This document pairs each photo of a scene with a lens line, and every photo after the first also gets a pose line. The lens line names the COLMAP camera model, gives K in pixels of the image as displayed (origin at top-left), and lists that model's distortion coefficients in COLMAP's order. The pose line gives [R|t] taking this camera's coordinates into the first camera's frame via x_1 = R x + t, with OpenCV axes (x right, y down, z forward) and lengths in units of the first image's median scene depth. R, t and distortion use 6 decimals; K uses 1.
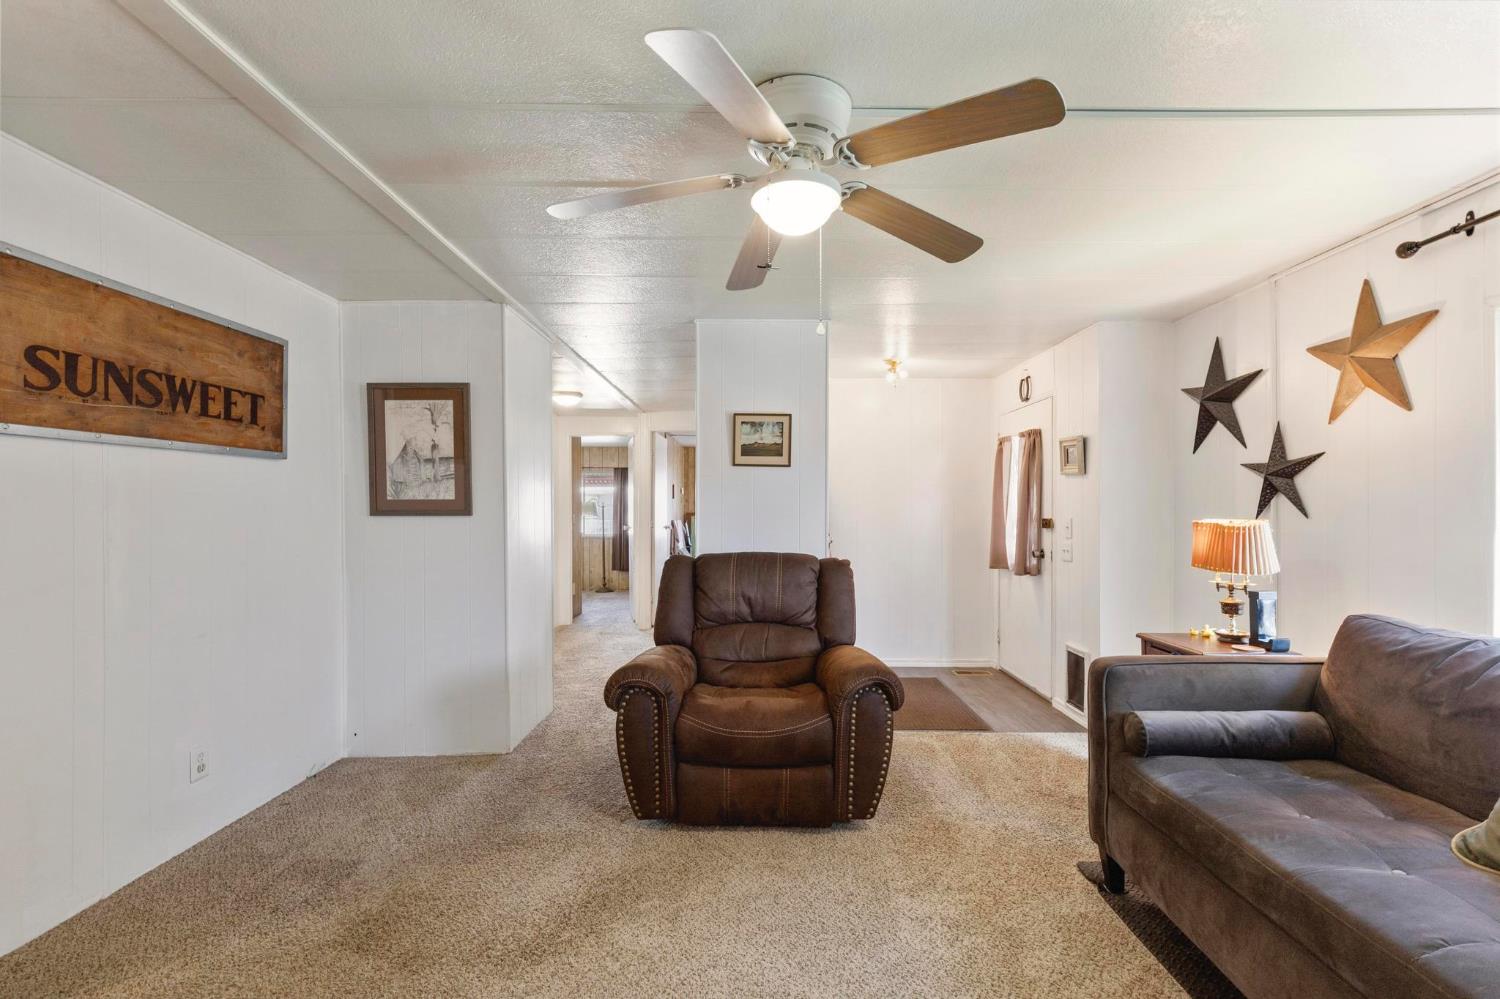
lens RADIAL K [[672.6, 0, 751.9], [0, 672.6, 503.9], [0, 0, 1]] dist [0.005901, -0.000642]
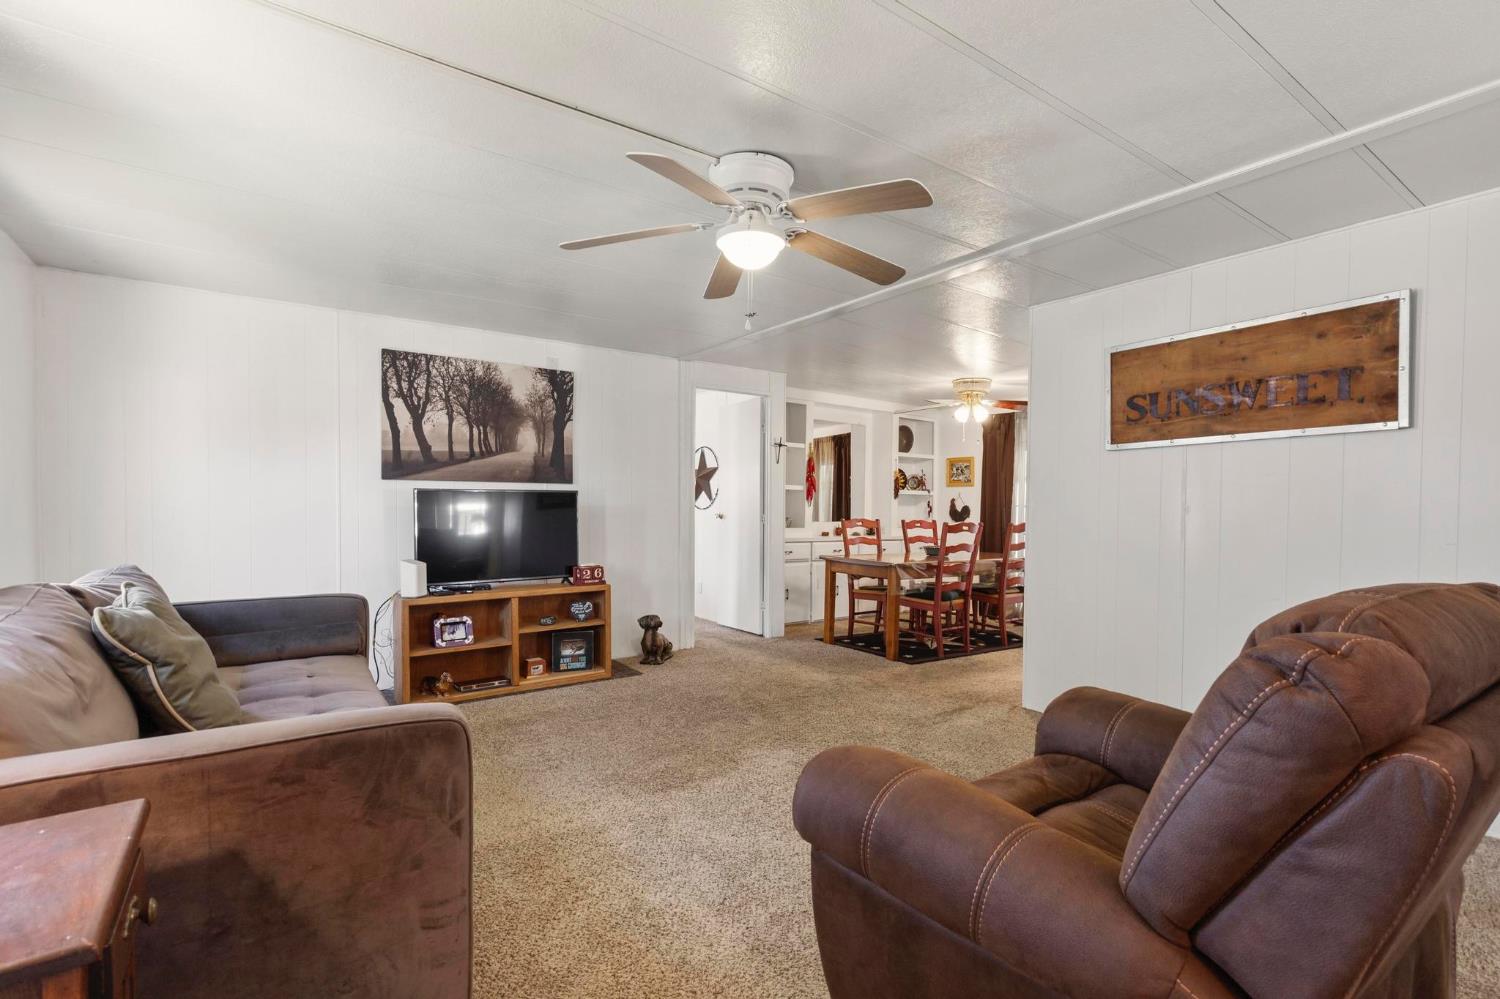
lens RADIAL K [[683.1, 0, 751.6], [0, 683.1, 502.3], [0, 0, 1]] dist [0.004414, -0.000361]
pose [[-0.814399, 0.001747, -0.580302, 0.481788], [0.007511, 0.999943, -0.007531, 0.028069], [0.580256, -0.010492, -0.814366, 1.178192]]
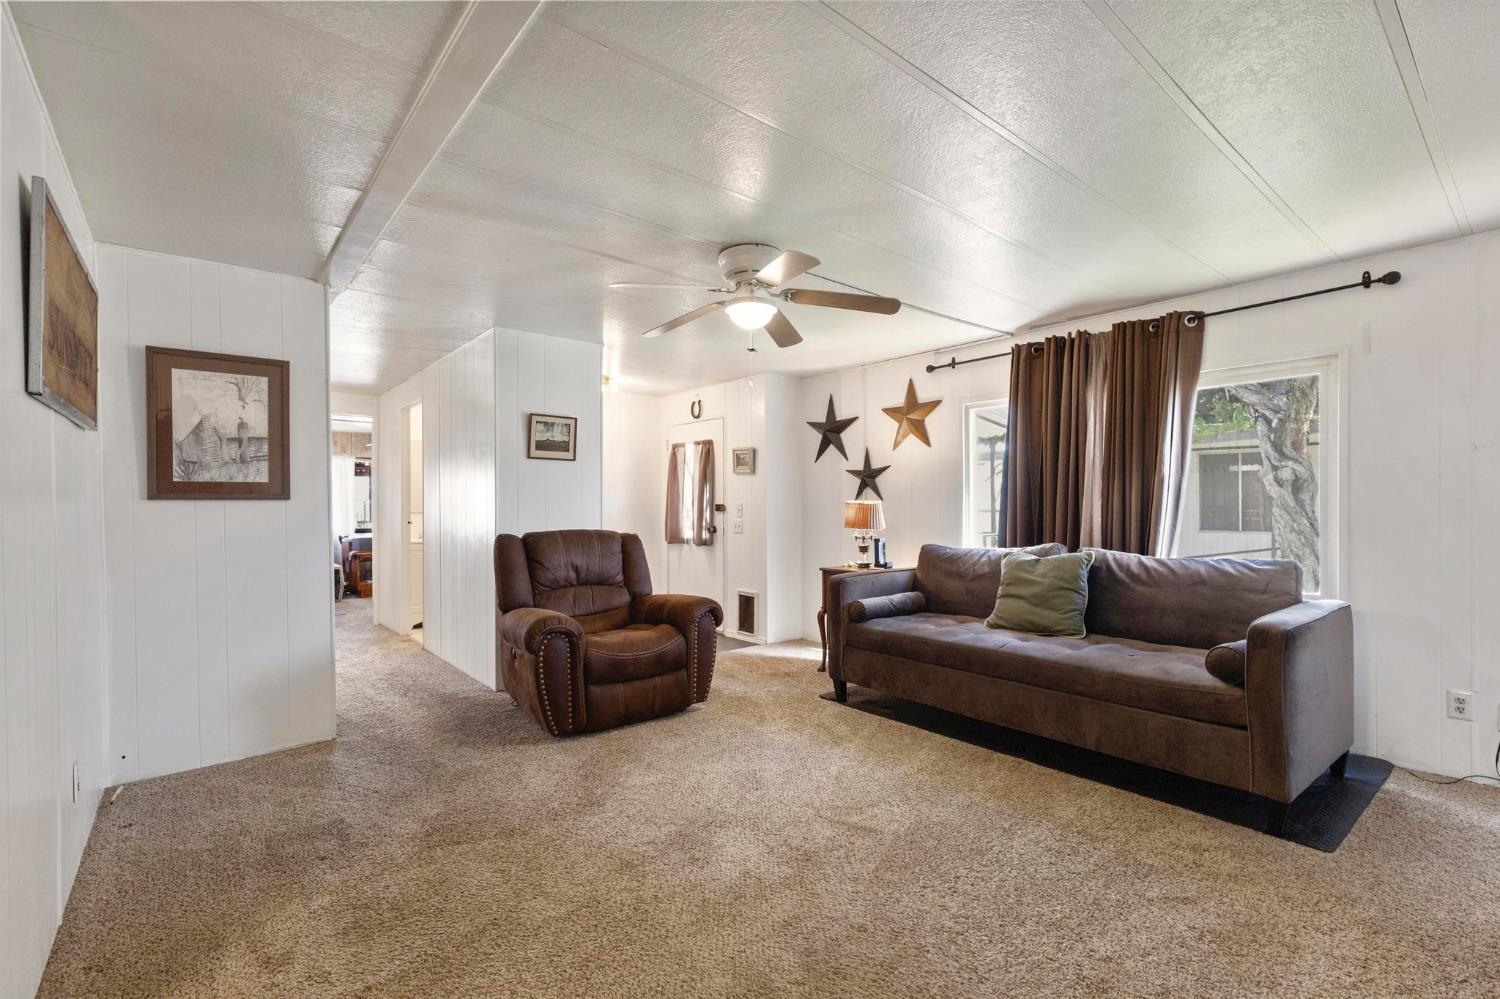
lens RADIAL K [[683.1, 0, 751.6], [0, 683.1, 502.3], [0, 0, 1]] dist [0.004414, -0.000361]
pose [[0.766201, -0.000395, 0.642601, -0.593207], [-0.001237, 0.999997, 0.002089, 0.020008], [-0.642600, -0.002396, 0.766198, -0.185656]]
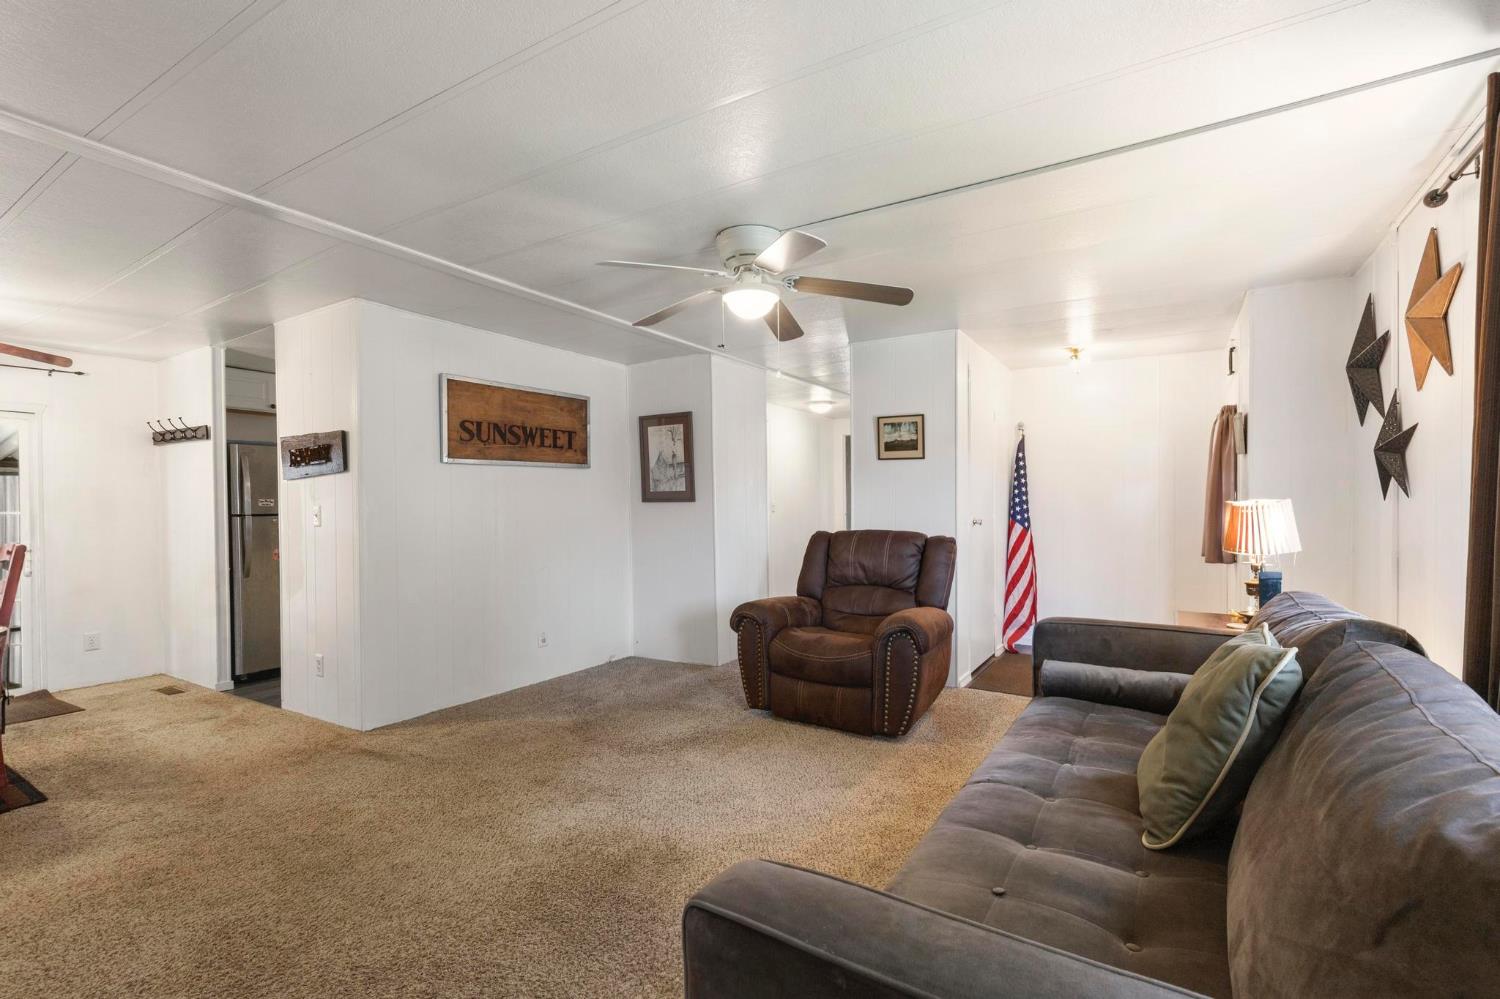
lens RADIAL K [[668.1, 0, 750.0], [0, 668.1, 499.5], [0, 0, 1]] dist [0.001765, 0.000150]
pose [[0.848004, -0.007930, -0.529930, 0.502396], [0.012238, 0.999914, 0.004622, 0.008190], [0.529848, -0.010405, 0.848029, -0.185972]]
